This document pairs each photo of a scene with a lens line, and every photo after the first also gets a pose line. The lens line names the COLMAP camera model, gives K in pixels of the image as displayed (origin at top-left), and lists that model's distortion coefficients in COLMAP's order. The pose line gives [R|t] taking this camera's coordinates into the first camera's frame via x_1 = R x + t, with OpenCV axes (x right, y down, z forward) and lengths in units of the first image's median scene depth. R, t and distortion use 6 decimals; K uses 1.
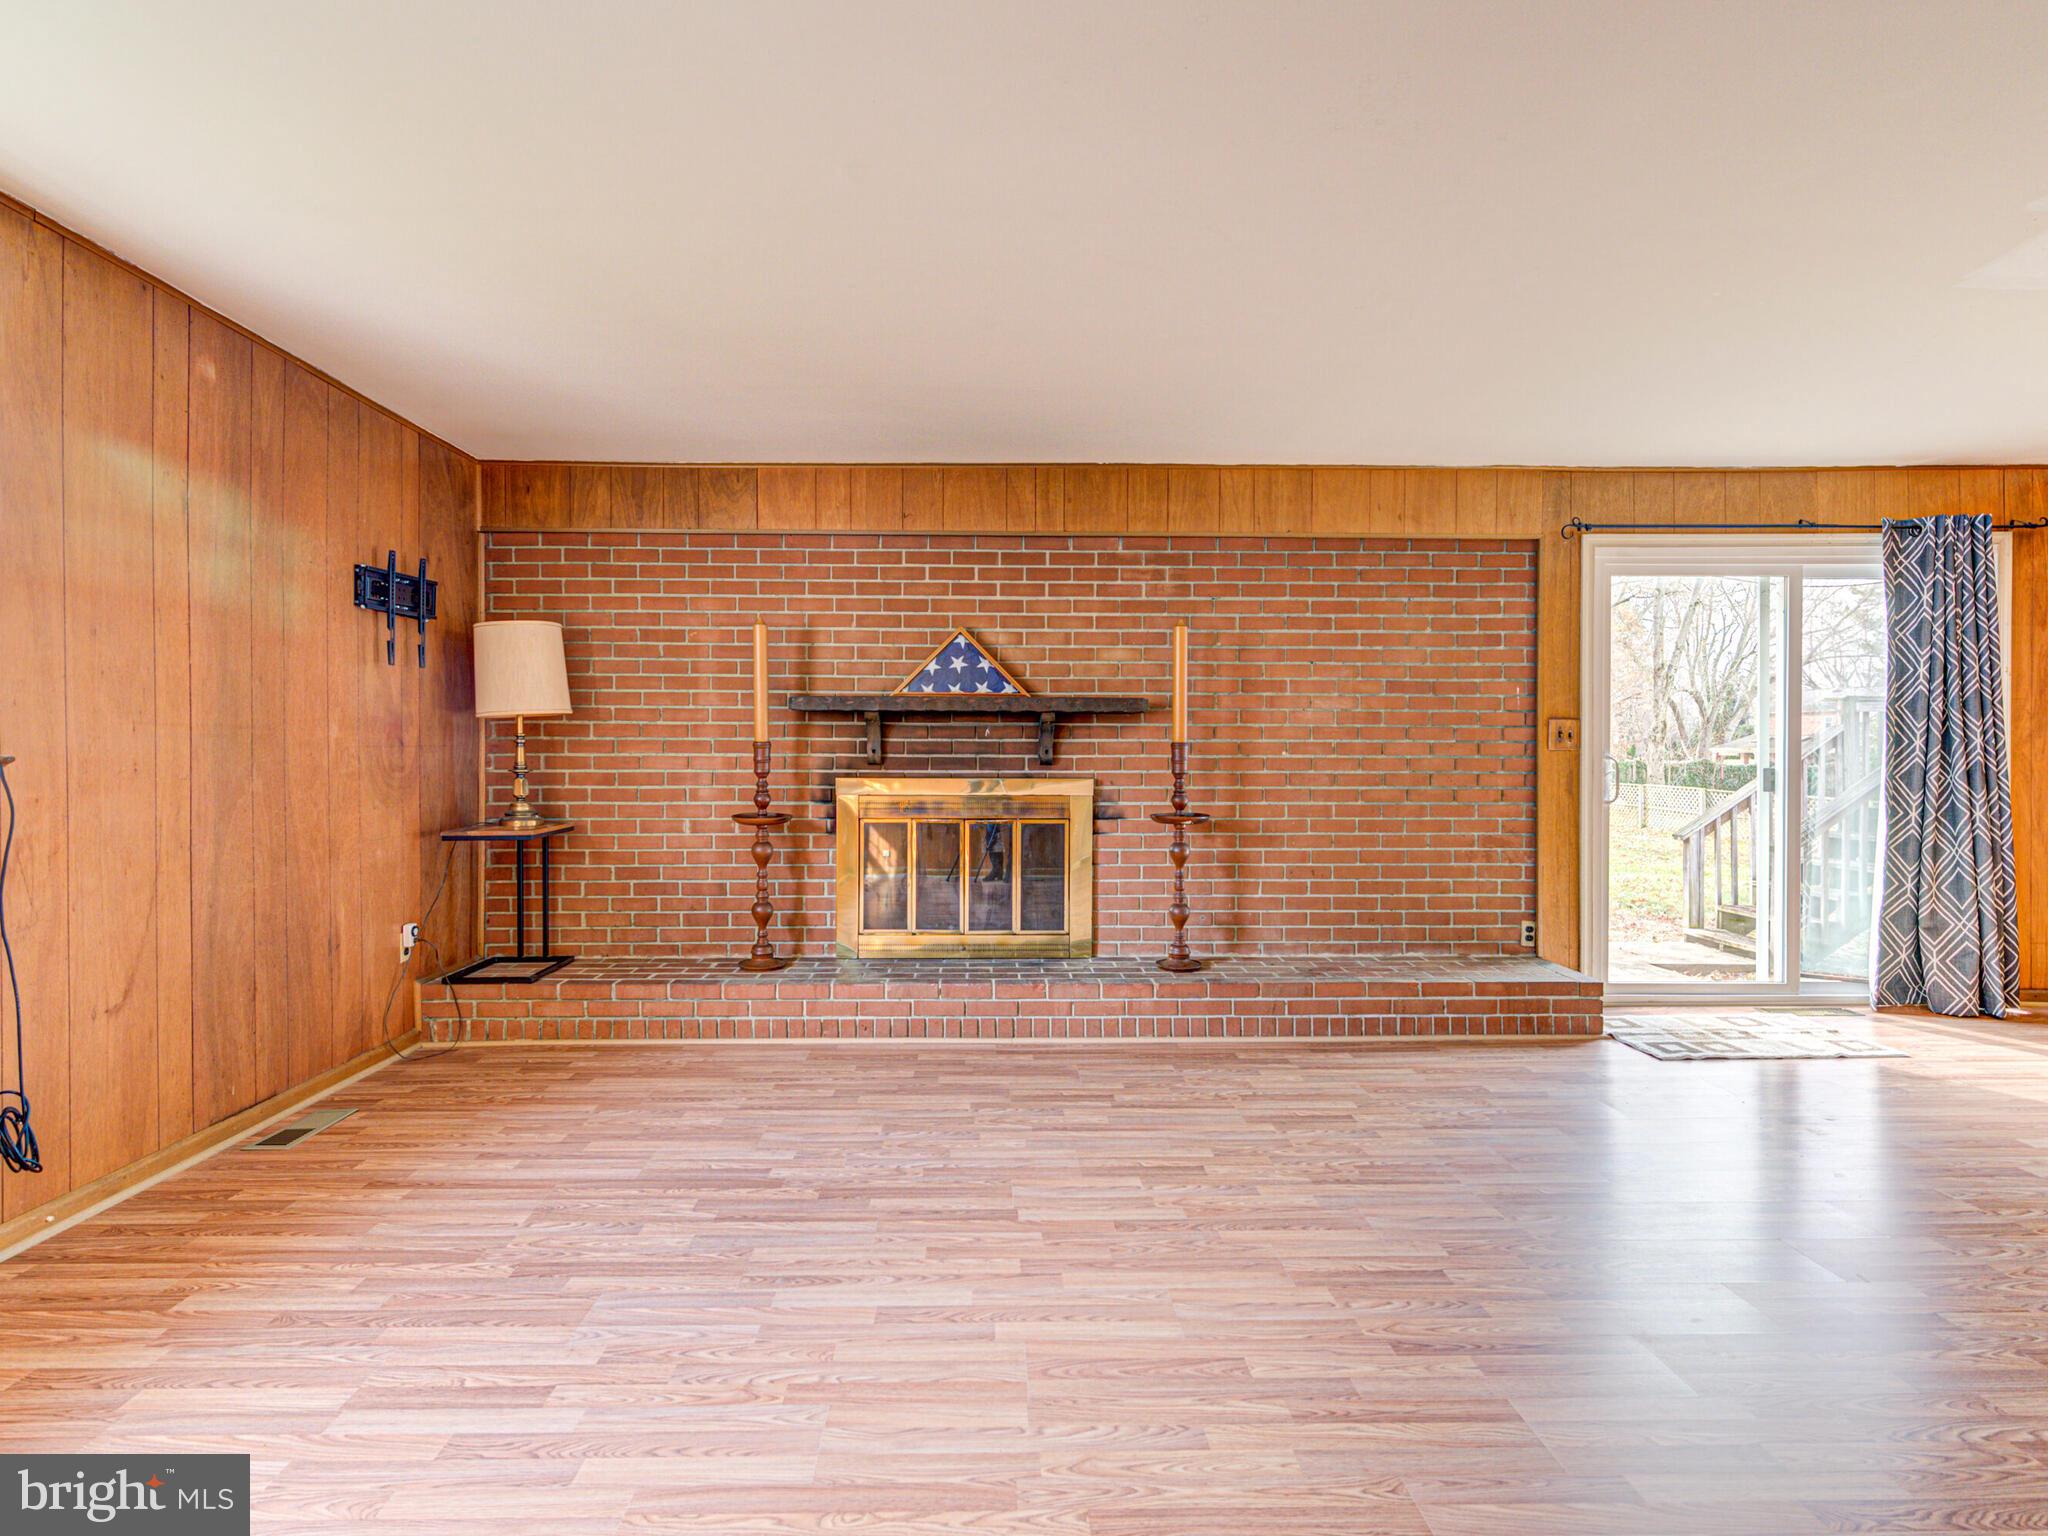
lens RADIAL K [[1081.7, 0, 1019.4], [0, 1081.7, 758.4], [0, 0, 1]] dist [0.009030, -0.001440]
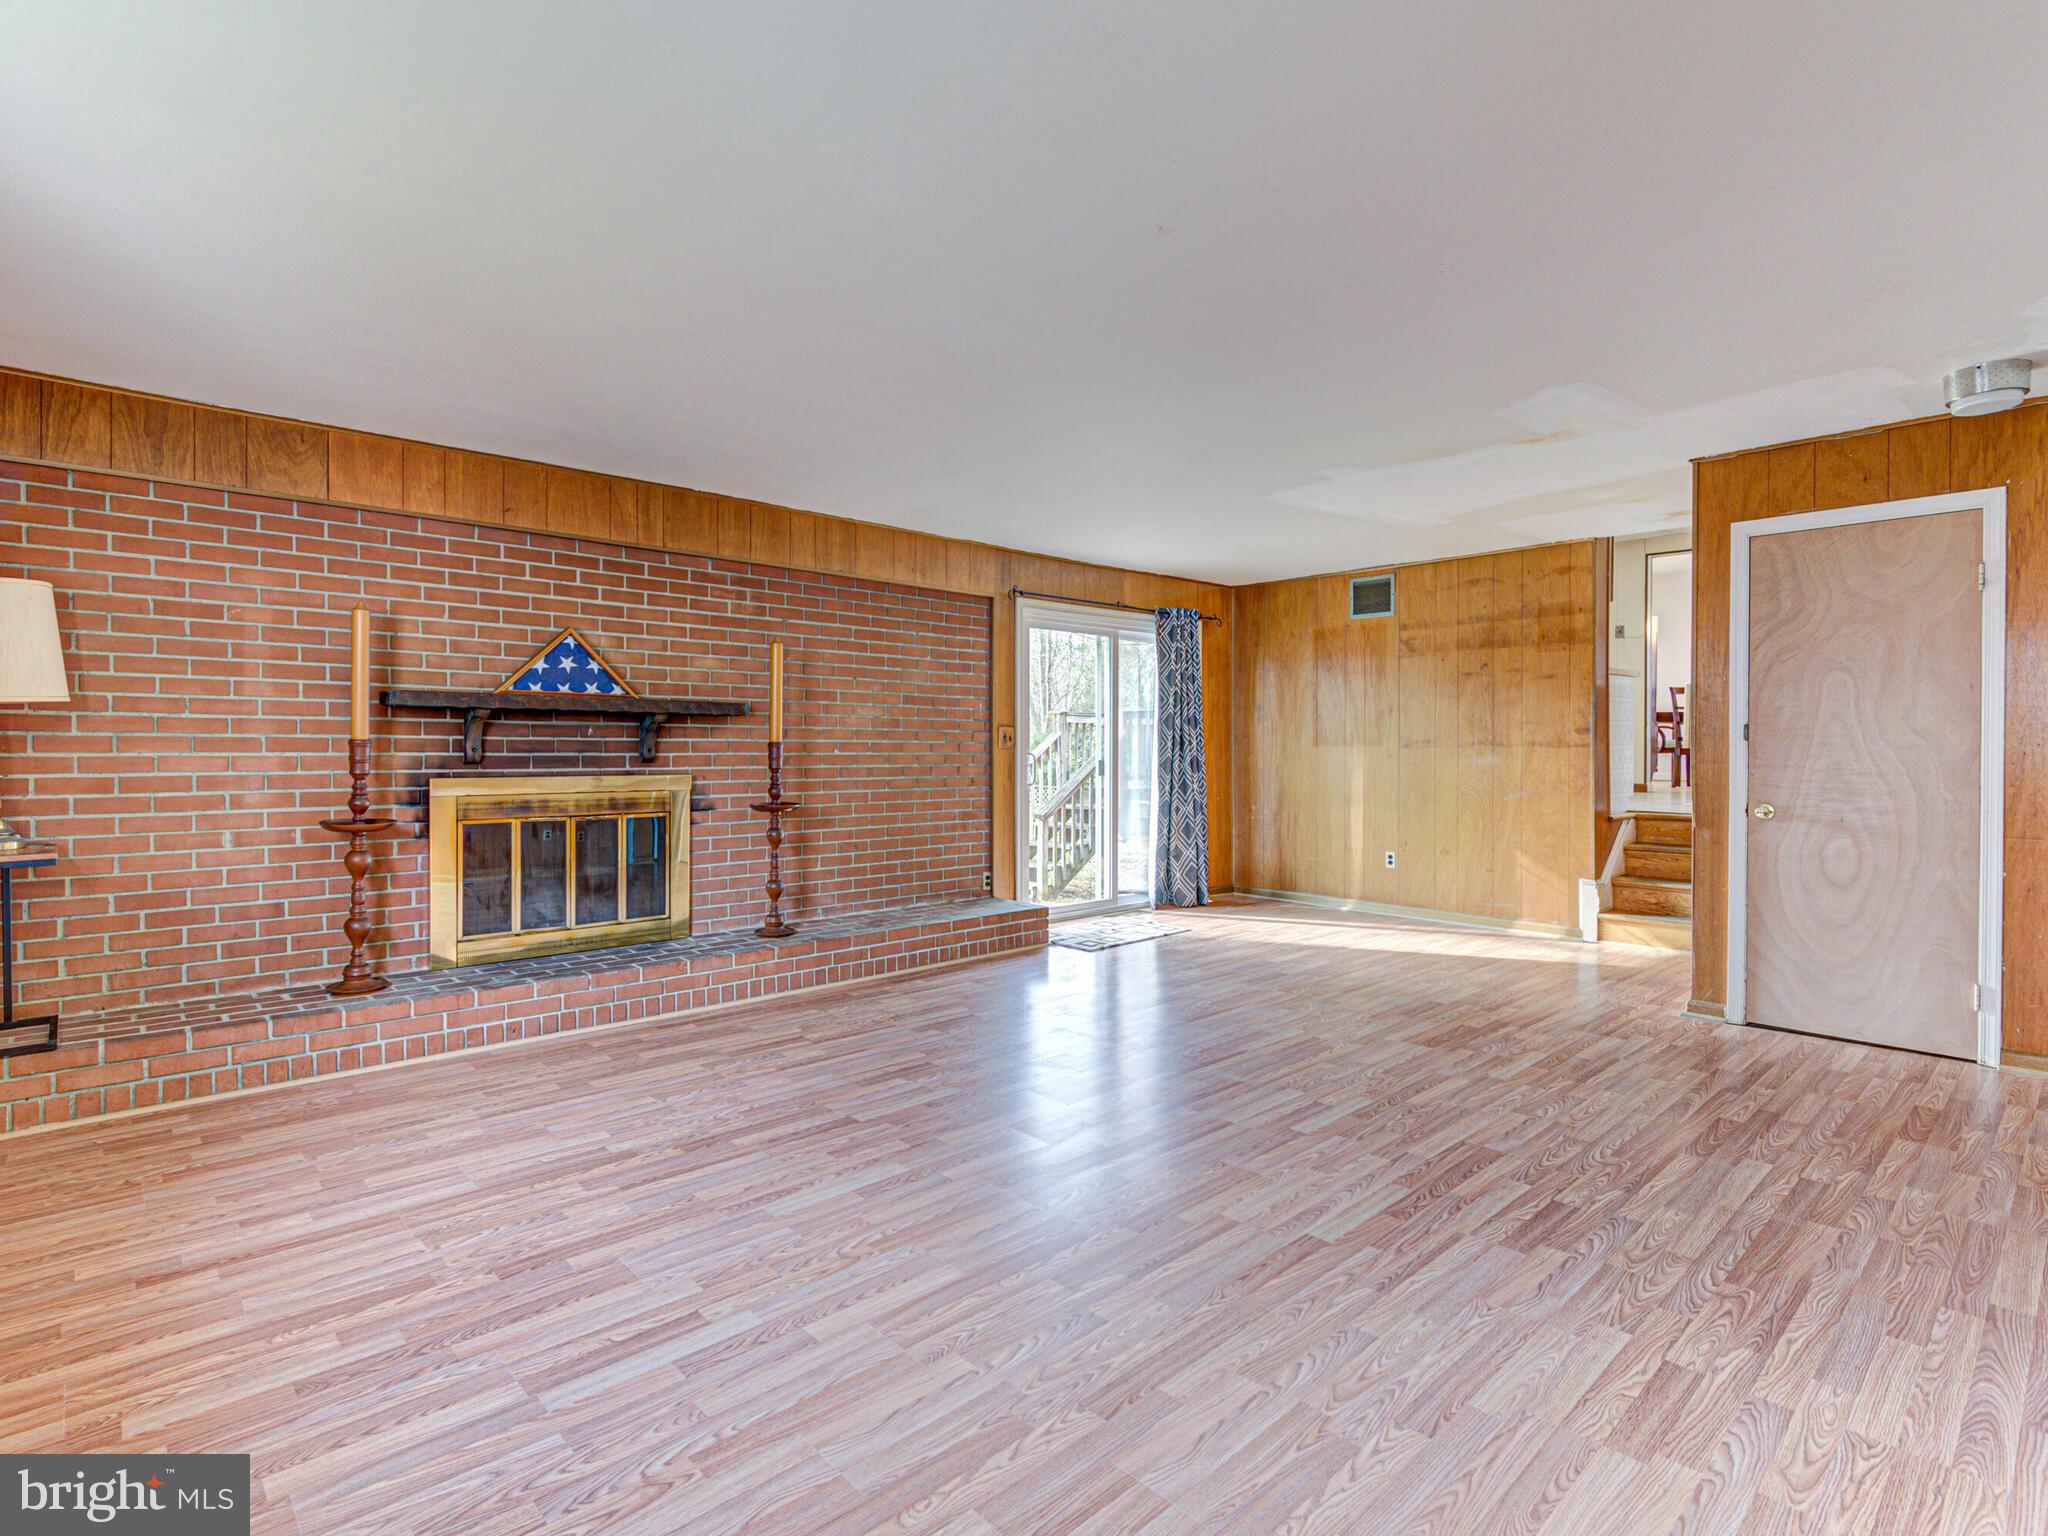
lens RADIAL K [[1016.5, 0, 1052.3], [0, 1016.5, 757.5], [0, 0, 1]] dist [0.002050, -0.002250]
pose [[0.736013, -0.006010, 0.676940, -0.364903], [0.004447, 0.999982, 0.004042, -0.001153], [-0.676952, 0.000036, 0.736027, -0.013941]]
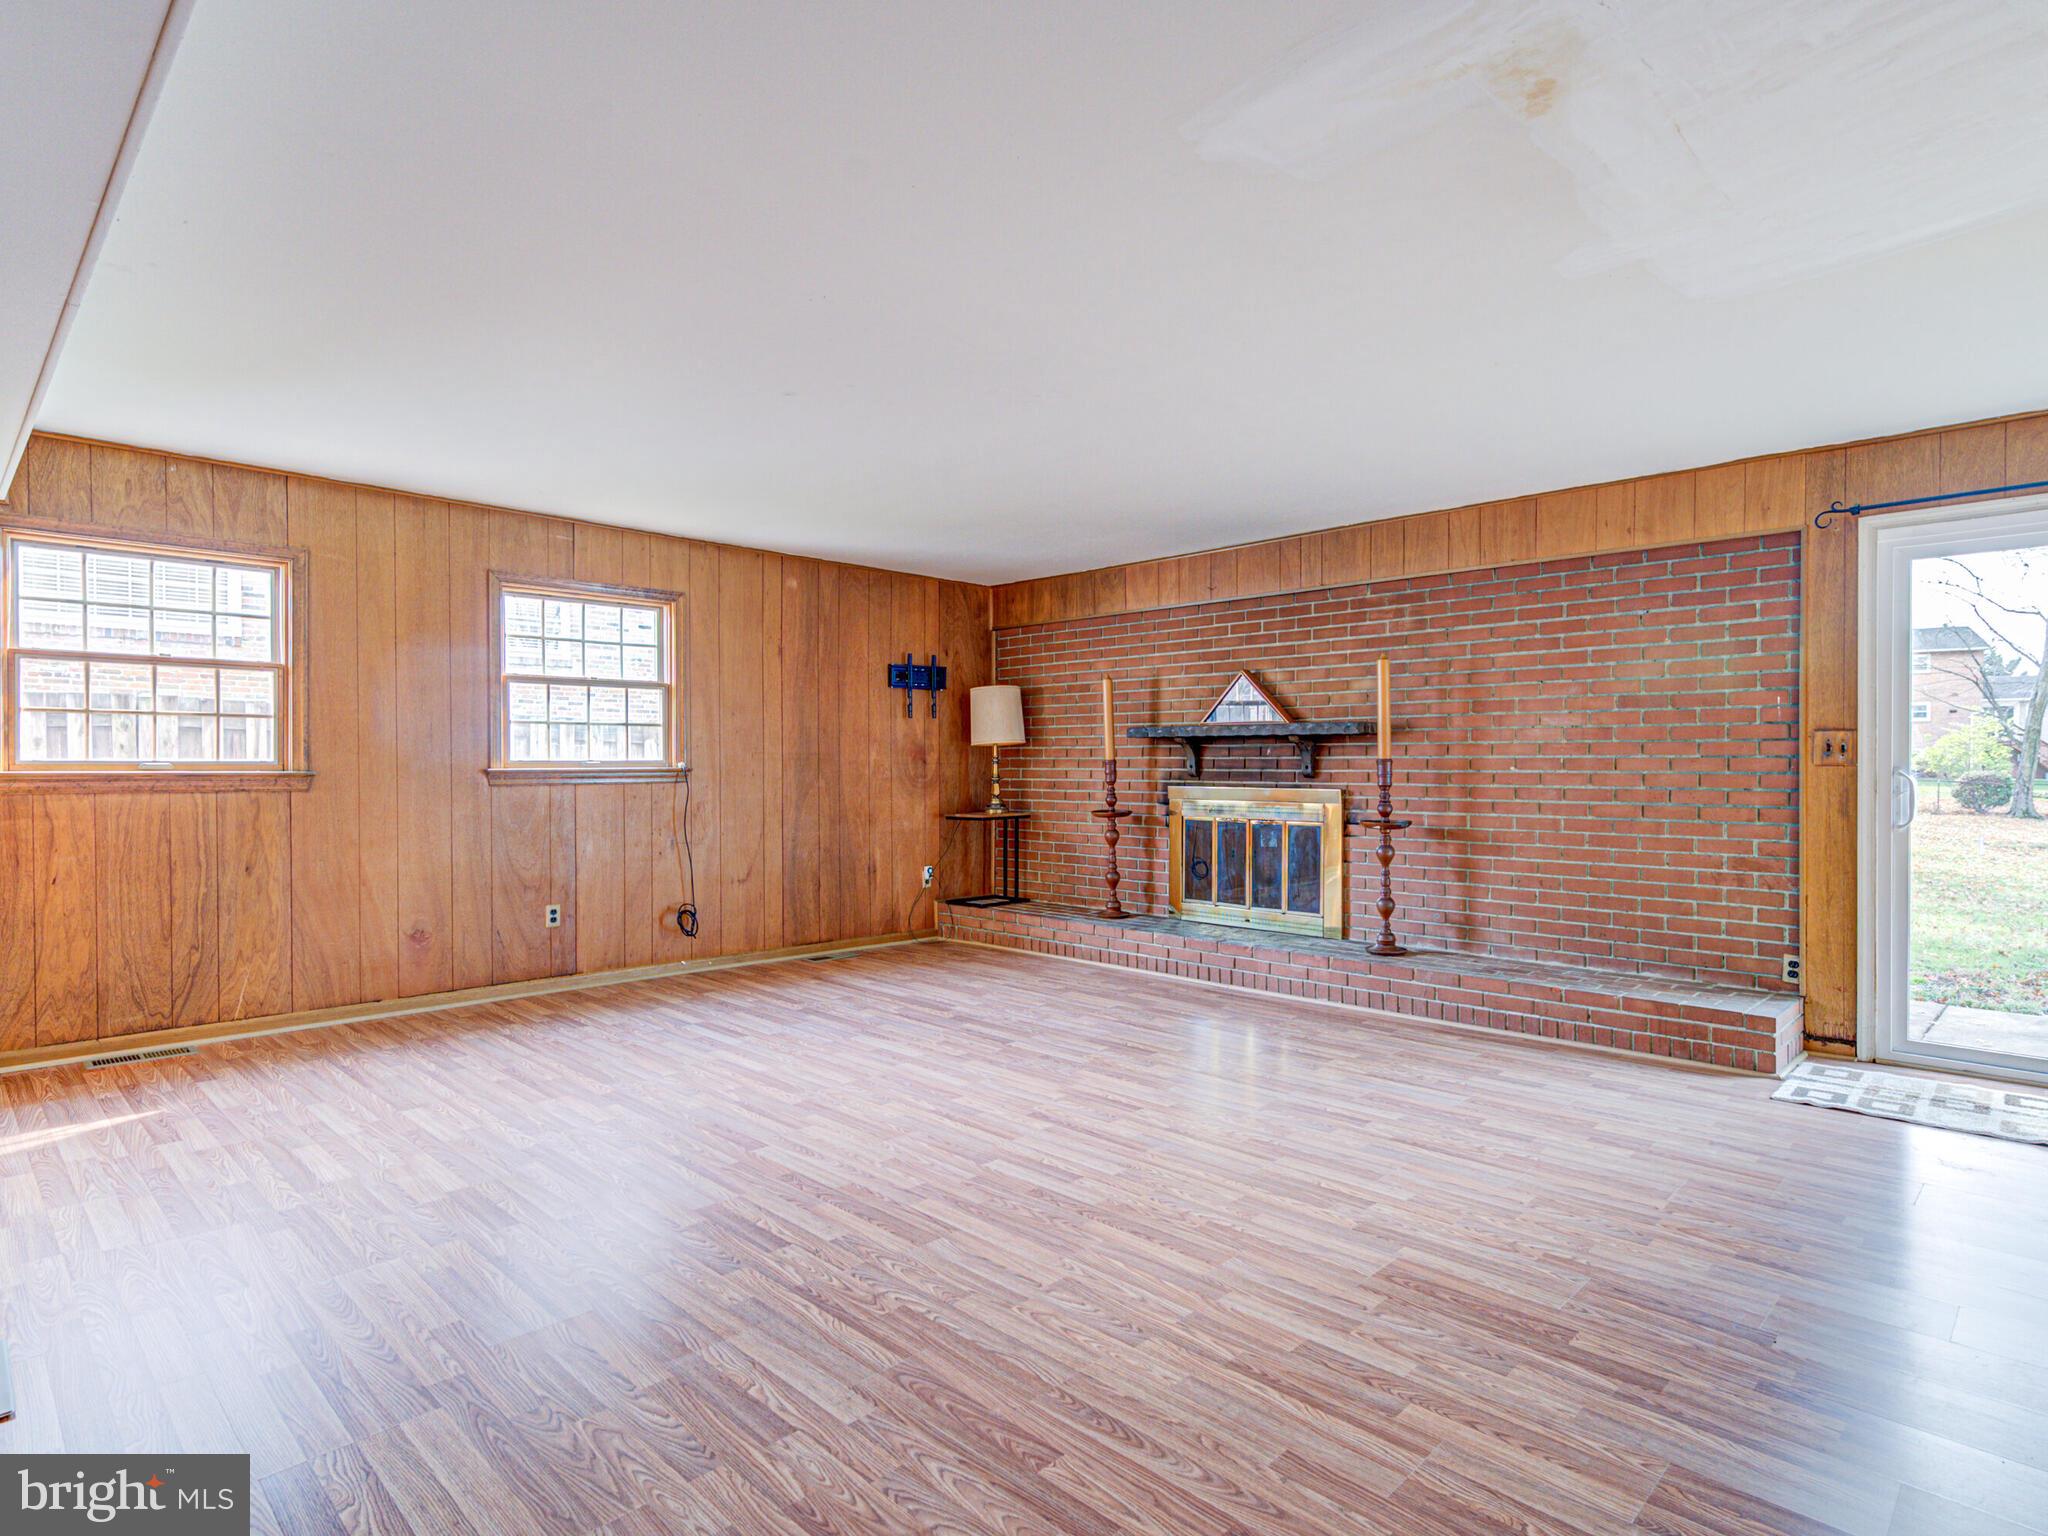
lens RADIAL K [[1145.7, 0, 1066.1], [0, 1145.7, 772.5], [0, 0, 1]] dist [0.007619, 0.000540]
pose [[0.700180, 0.003401, -0.713958, 0.763807], [-0.005906, 0.999982, -0.001028, 0.003029], [0.713942, 0.004937, 0.700187, -0.105010]]
